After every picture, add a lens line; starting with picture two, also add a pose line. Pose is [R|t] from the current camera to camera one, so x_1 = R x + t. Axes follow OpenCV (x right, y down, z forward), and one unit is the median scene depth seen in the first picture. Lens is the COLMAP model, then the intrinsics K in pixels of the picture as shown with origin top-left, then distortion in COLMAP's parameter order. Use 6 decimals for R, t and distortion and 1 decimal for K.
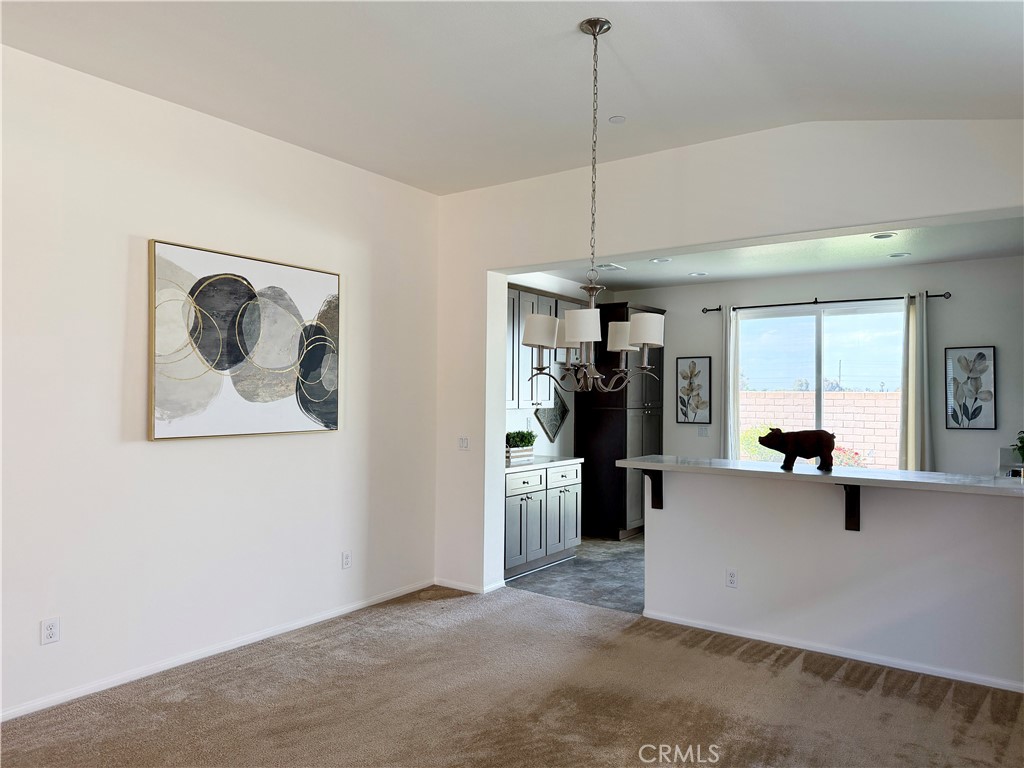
lens RADIAL K [[725.9, 0, 504.9], [0, 725.9, 385.2], [0, 0, 1]] dist [0.073401, -0.089794]
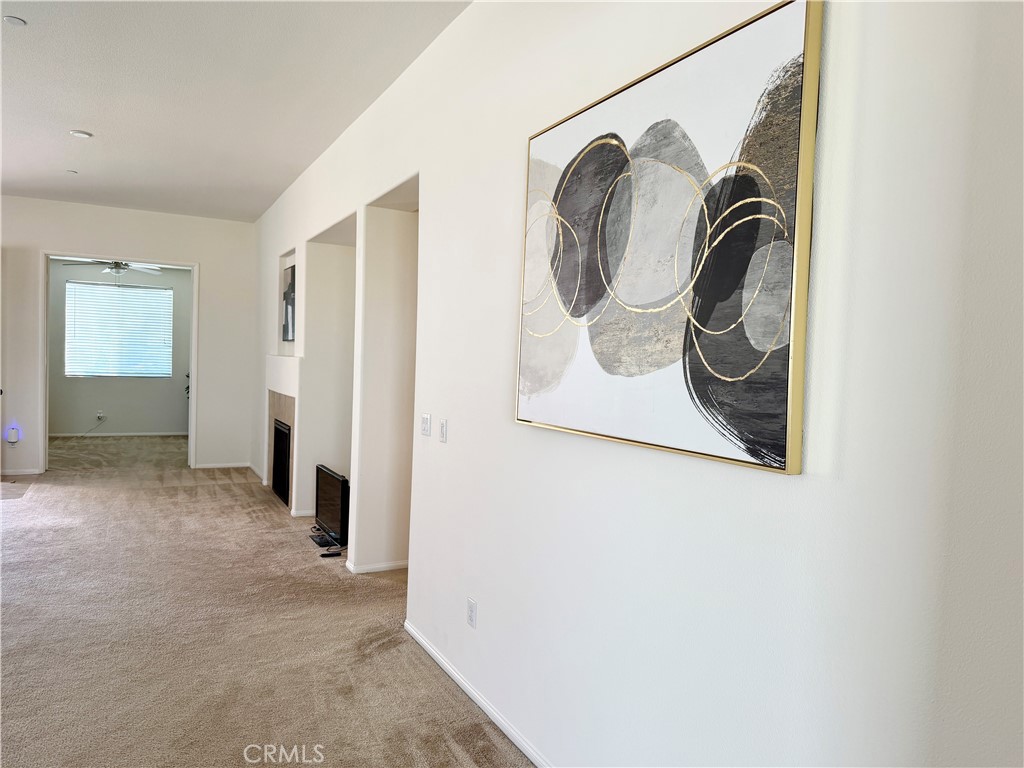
lens RADIAL K [[725.9, 0, 499.8], [0, 725.9, 394.3], [0, 0, 1]] dist [0.073401, -0.089794]
pose [[-0.481976, 0.016802, -0.876023, 0.124715], [-0.027111, 0.999051, 0.034078, 0.019286], [0.875765, 0.040175, -0.481064, 1.055254]]
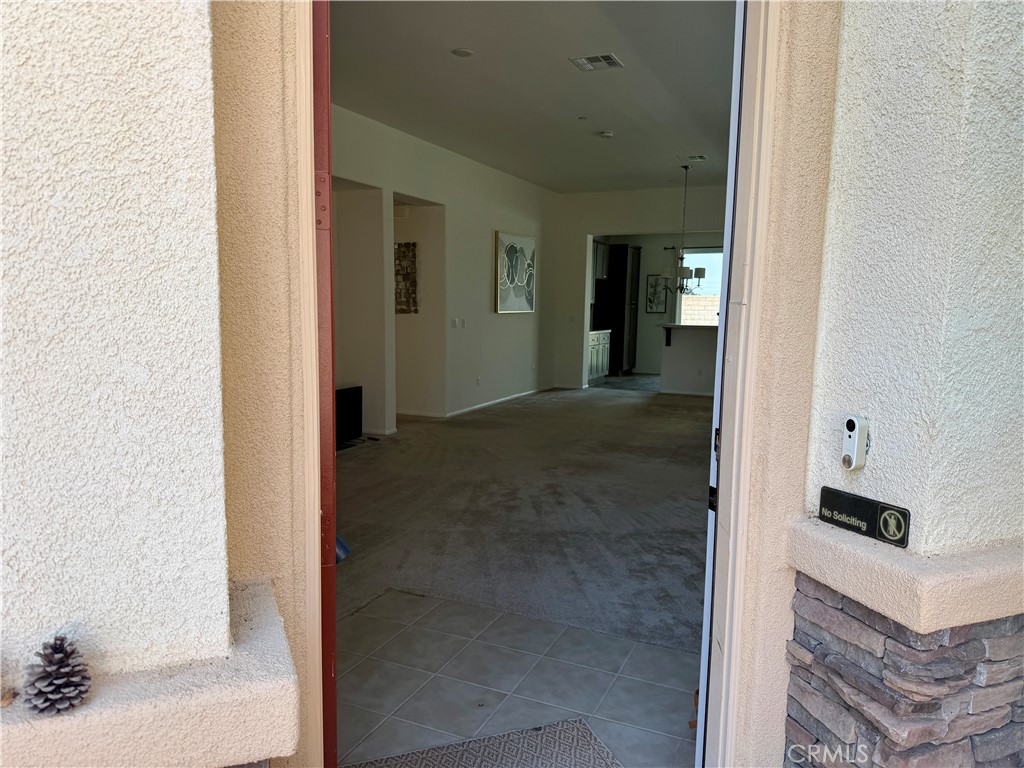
lens RADIAL K [[725.9, 0, 497.1], [0, 725.9, 397.8], [0, 0, 1]] dist [0.073401, -0.089794]
pose [[0.984394, -0.016611, 0.175191, -0.736919], [-0.009379, 0.989168, 0.146490, 0.000169], [-0.175727, -0.145847, 0.973575, -1.176734]]
